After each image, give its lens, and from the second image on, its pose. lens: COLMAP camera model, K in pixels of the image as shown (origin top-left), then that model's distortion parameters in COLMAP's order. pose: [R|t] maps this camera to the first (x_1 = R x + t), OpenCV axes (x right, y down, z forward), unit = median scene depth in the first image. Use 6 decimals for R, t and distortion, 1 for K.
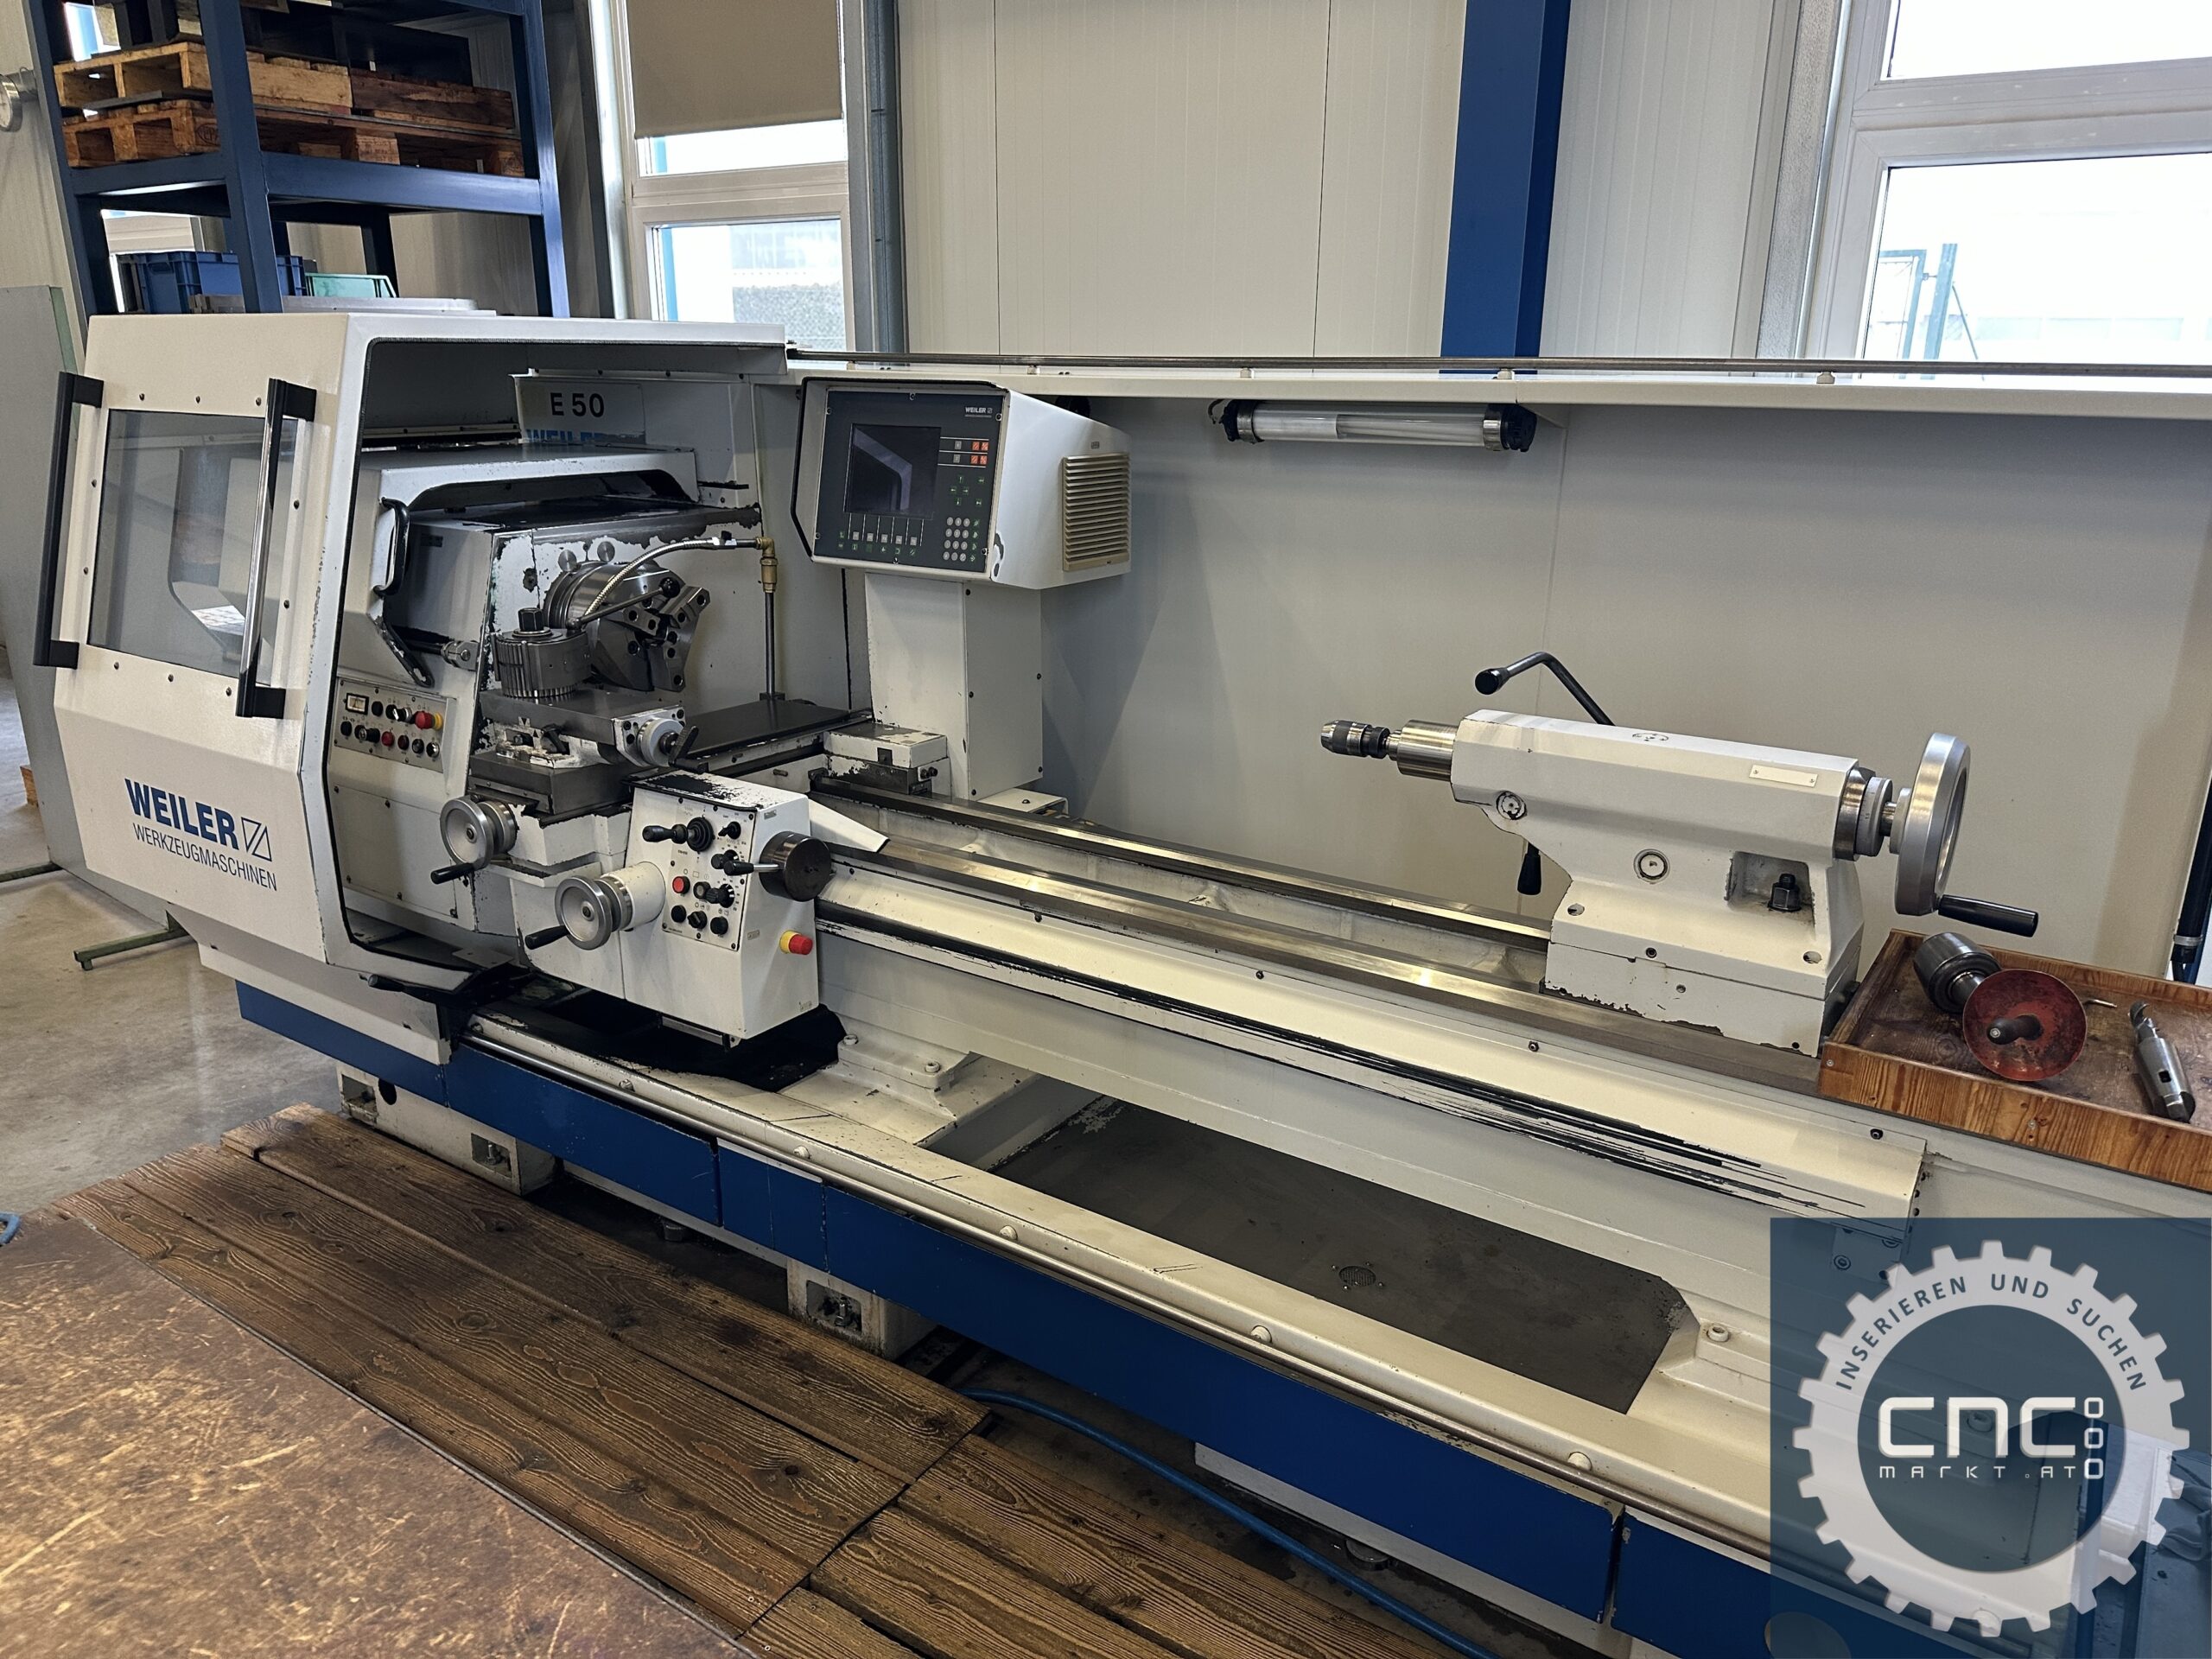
lens RADIAL K [[1567.8, 0, 1106.0], [0, 1567.8, 829.5], [0, 0, 1]] dist [0.093481, -0.086944]
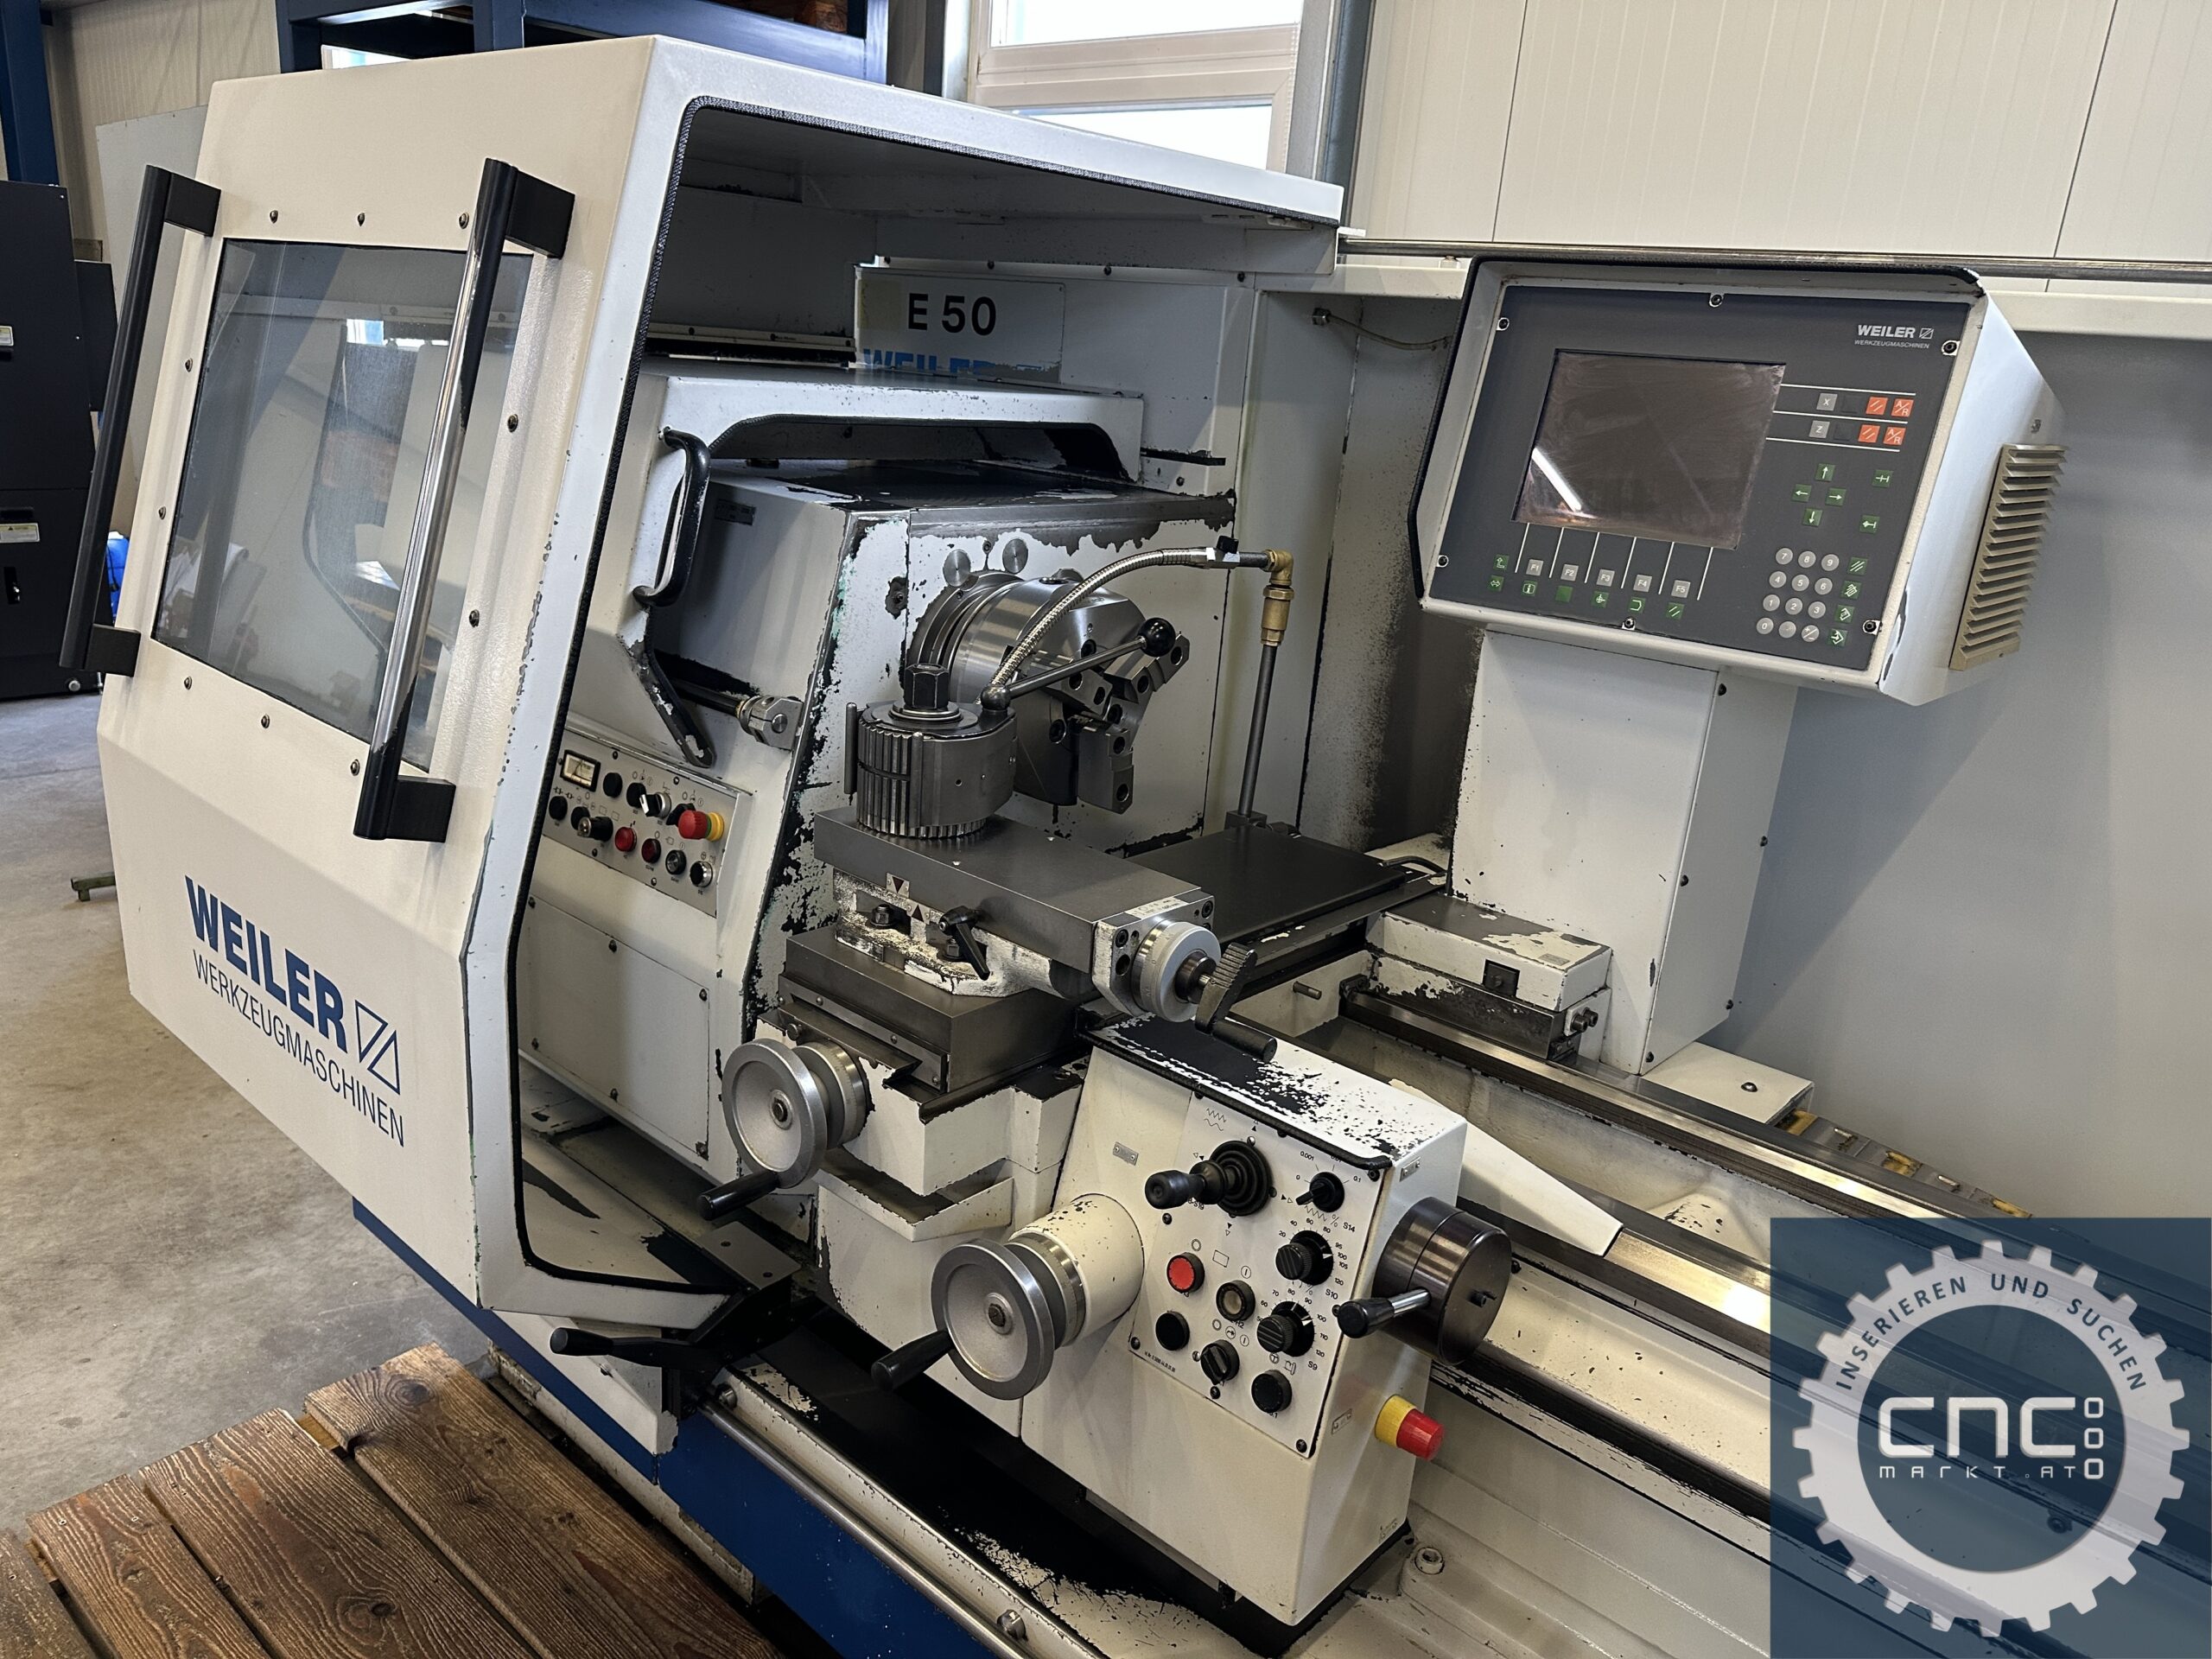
lens RADIAL K [[1513.3, 0, 1106.0], [0, 1513.3, 829.5], [0, 0, 1]] dist [0.144197, -0.147046]
pose [[0.990593, 0.103626, -0.089367, -0.234079], [-0.103079, 0.994615, 0.010731, -0.089080], [0.089998, -0.001418, 0.995941, 0.469565]]
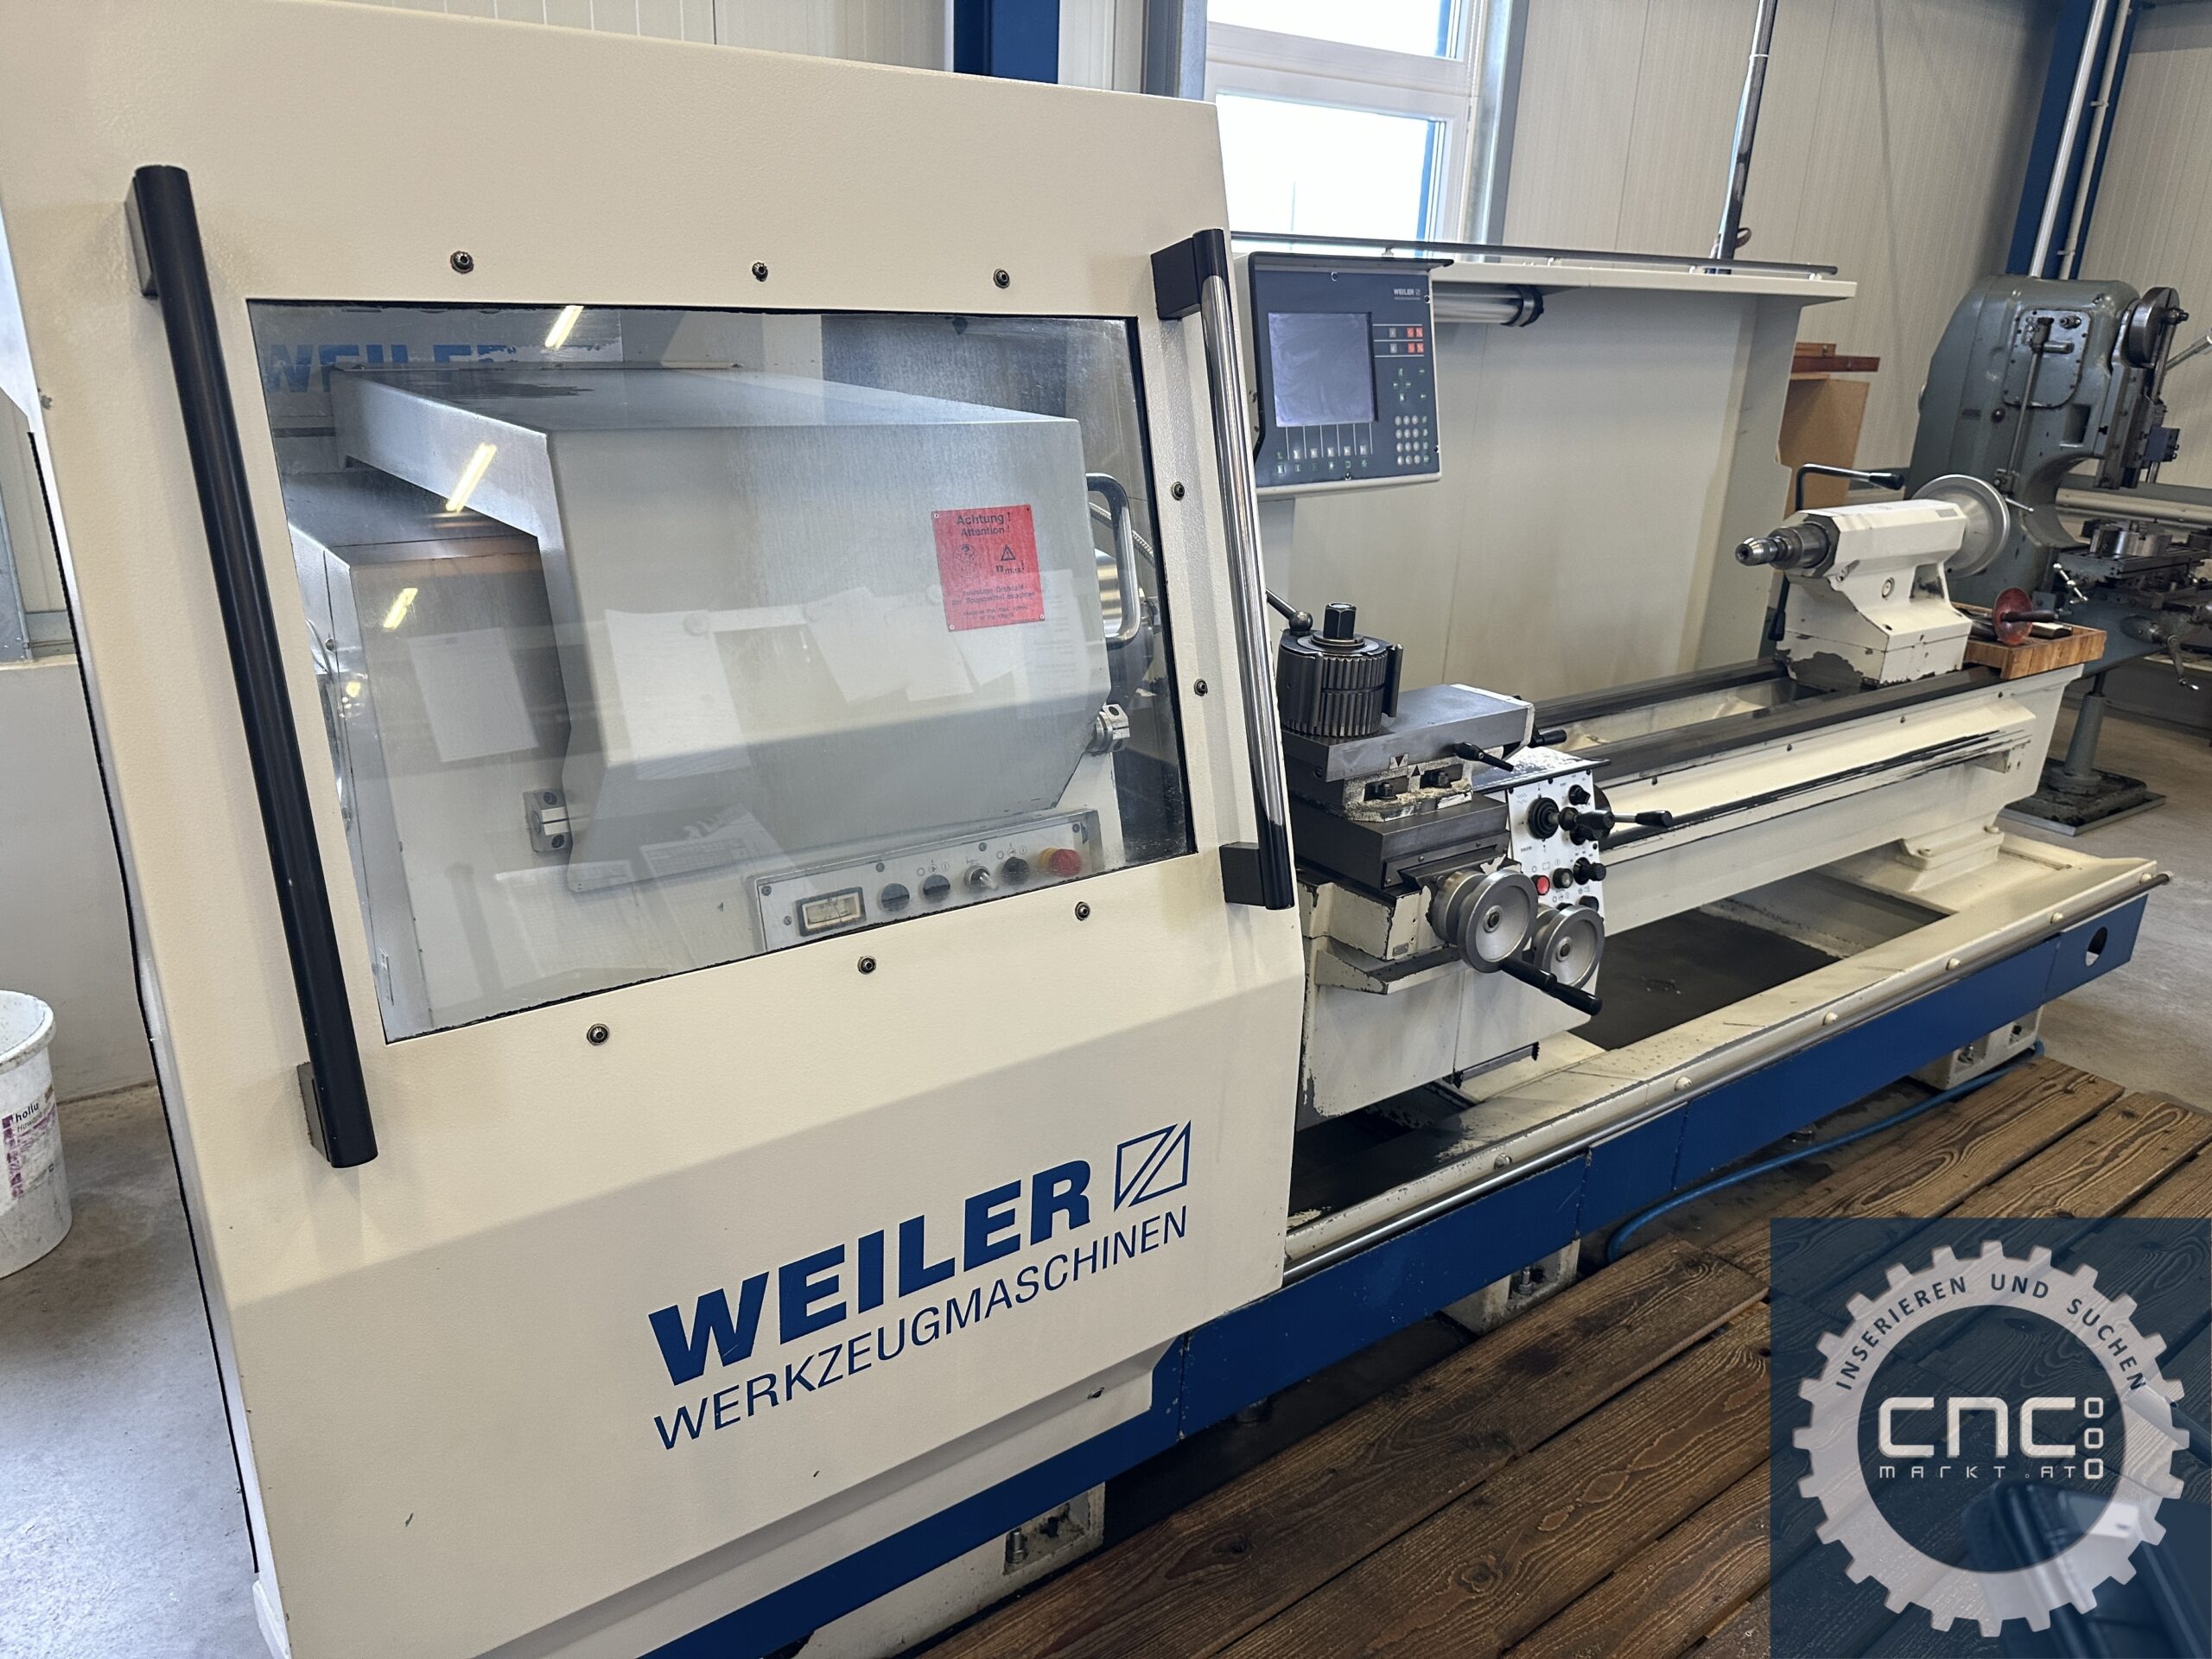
lens RADIAL K [[1559.1, 0, 1109.8], [0, 1559.1, 841.1], [0, 0, 1]] dist [0.001749, -0.000703]
pose [[0.328839, -0.315554, 0.890107, -0.924789], [0.250889, 0.937846, 0.239790, -0.207627], [-0.910450, 0.144466, 0.387569, 0.778287]]
